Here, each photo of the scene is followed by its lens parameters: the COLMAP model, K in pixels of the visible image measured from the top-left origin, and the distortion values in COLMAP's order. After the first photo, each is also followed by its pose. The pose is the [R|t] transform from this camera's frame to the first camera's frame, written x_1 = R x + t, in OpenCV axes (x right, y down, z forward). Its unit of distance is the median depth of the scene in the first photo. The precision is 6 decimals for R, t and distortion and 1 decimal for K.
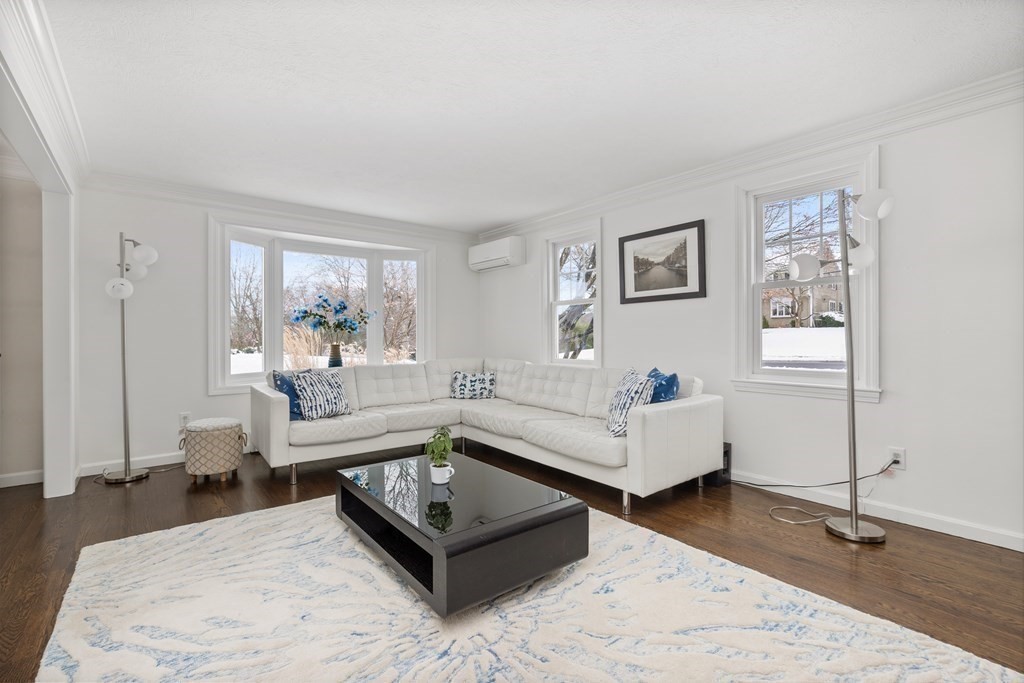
lens RADIAL K [[462.2, 0, 509.0], [0, 462.2, 342.2], [0, 0, 1]] dist [-0.009235, 0.003685]
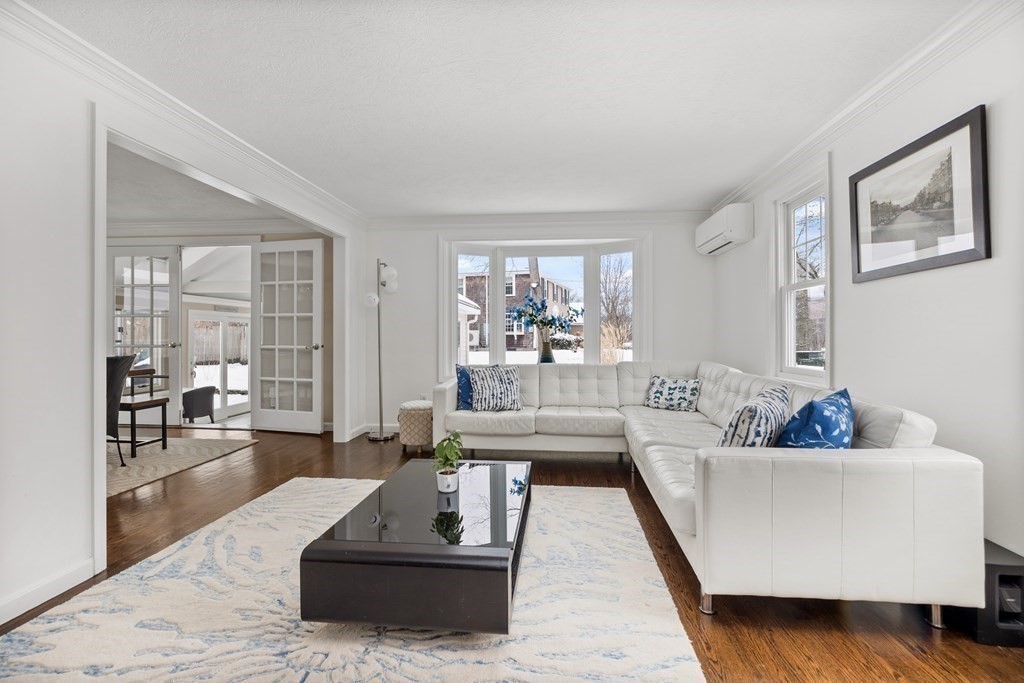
lens RADIAL K [[462.2, 0, 504.7], [0, 462.2, 339.7], [0, 0, 1]] dist [-0.009235, 0.003685]
pose [[0.718930, 0.009409, -0.695019, 0.367597], [-0.009146, 0.999950, 0.004076, -0.005424], [0.695023, 0.003426, 0.718980, 0.252356]]
